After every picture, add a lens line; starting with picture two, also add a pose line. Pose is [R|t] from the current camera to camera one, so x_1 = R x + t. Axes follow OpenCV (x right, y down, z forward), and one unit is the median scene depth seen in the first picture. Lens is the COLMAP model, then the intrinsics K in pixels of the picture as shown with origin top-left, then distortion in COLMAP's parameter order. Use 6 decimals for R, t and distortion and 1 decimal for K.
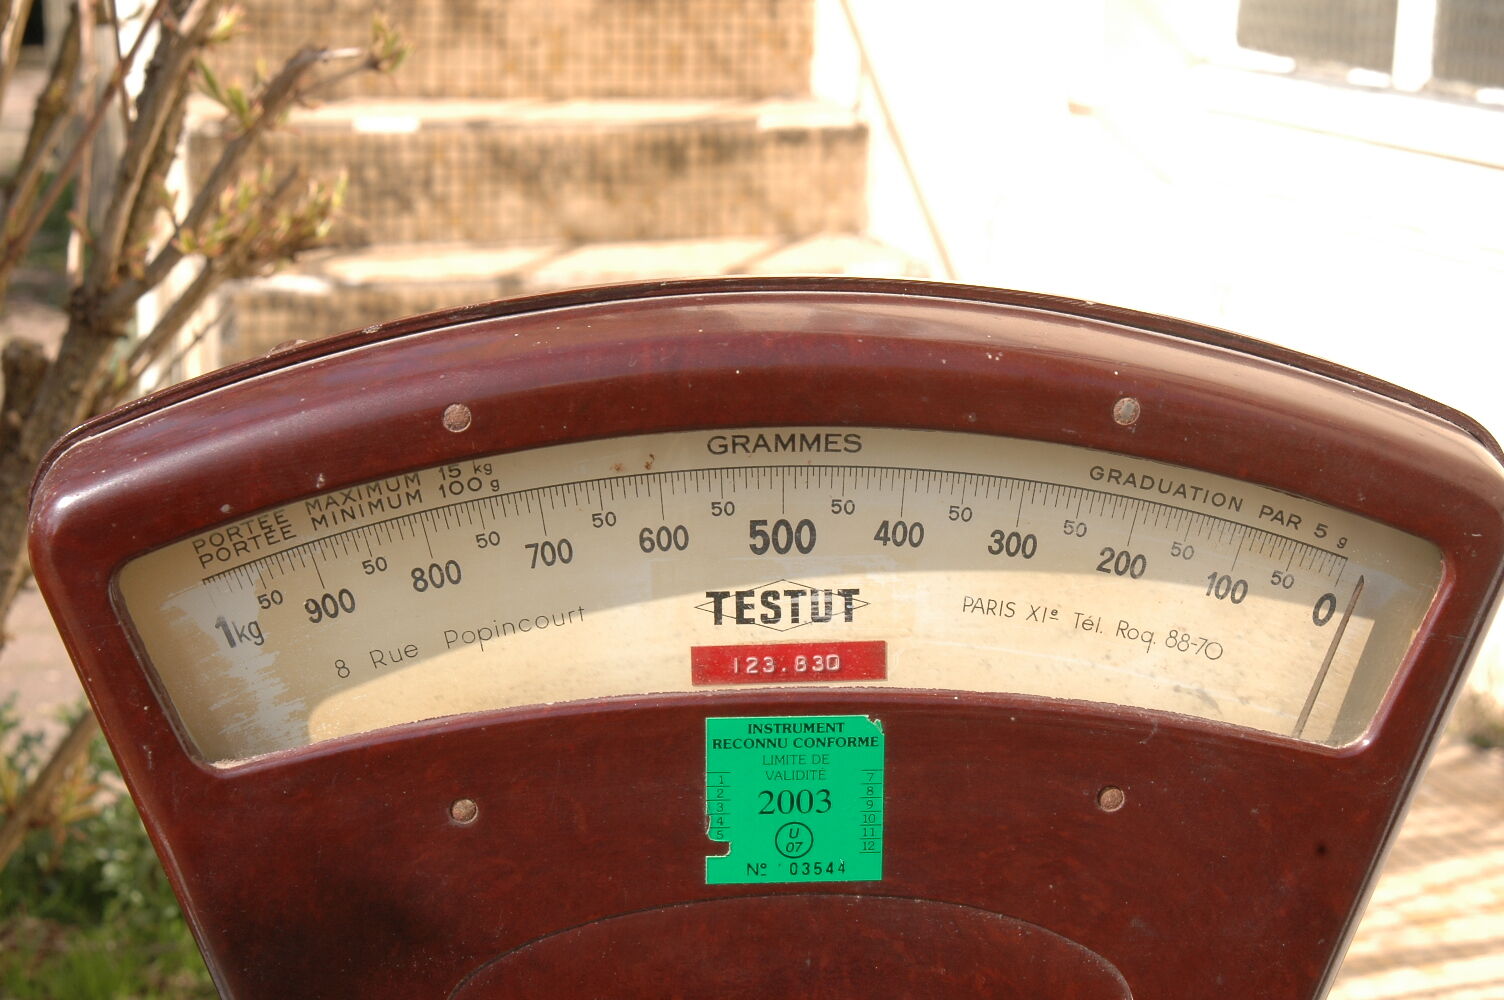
lens RADIAL K [[2893.7, 0, 753.7], [0, 2893.7, 500.4], [0, 0, 1]] dist [0.070925, 0.000000]
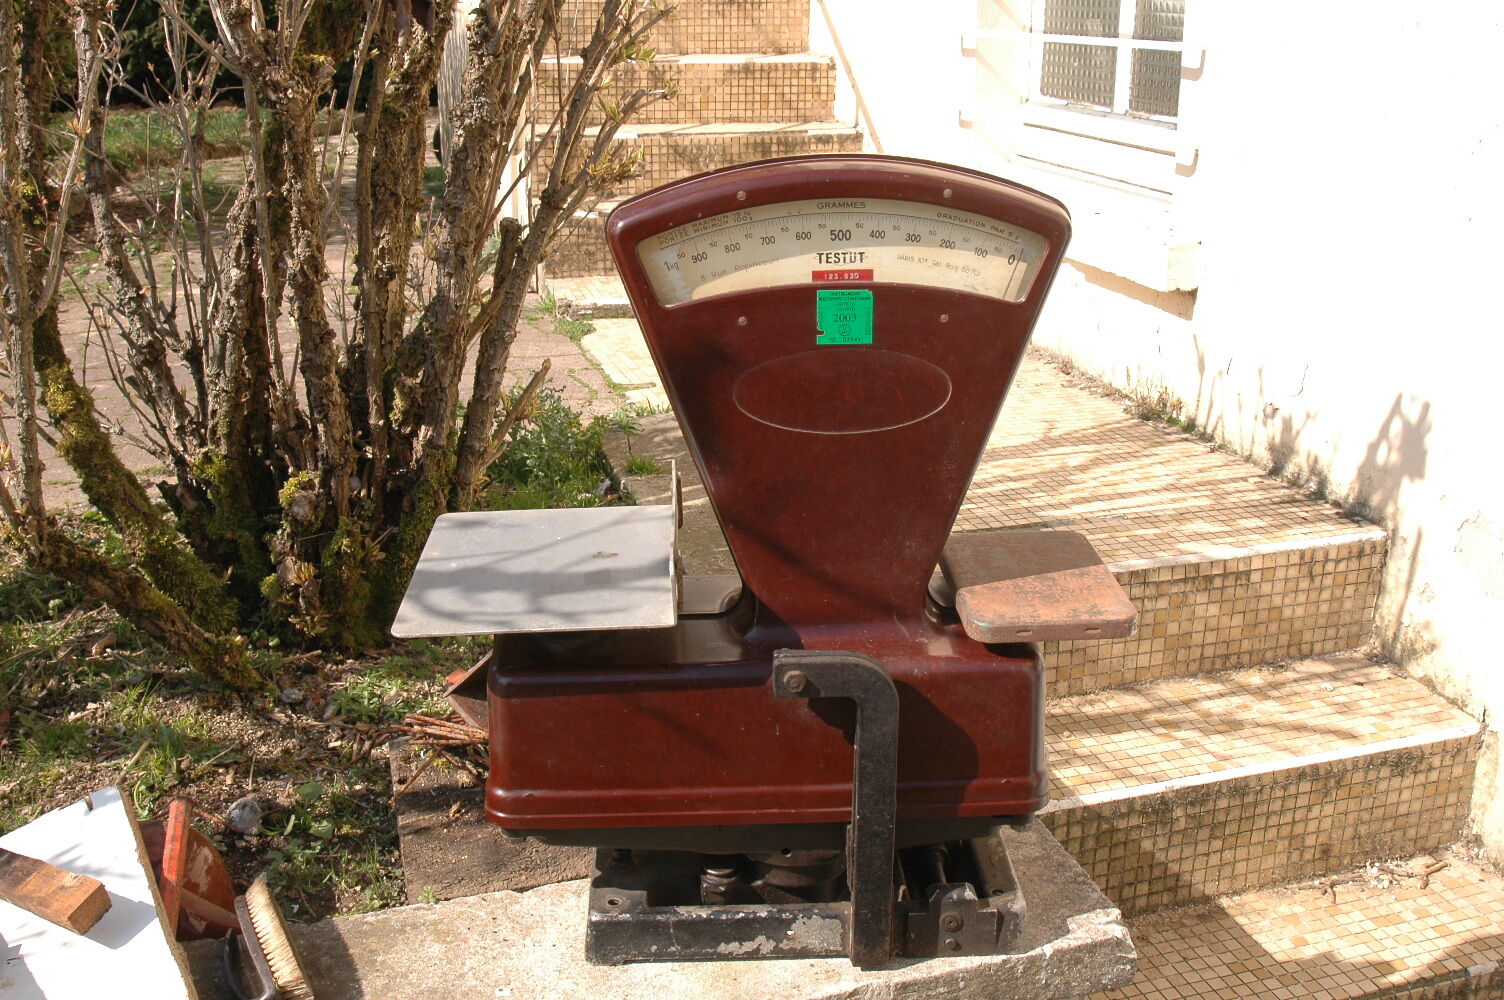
lens RADIAL K [[1557.8, 0, 753.6], [0, 1557.8, 500.4], [0, 0, 1]] dist [-0.153544, 0.000000]
pose [[0.999562, -0.002323, -0.029488, -0.035914], [0.005258, 0.994989, 0.099848, 0.130676], [0.029108, -0.099959, 0.994566, -0.719205]]
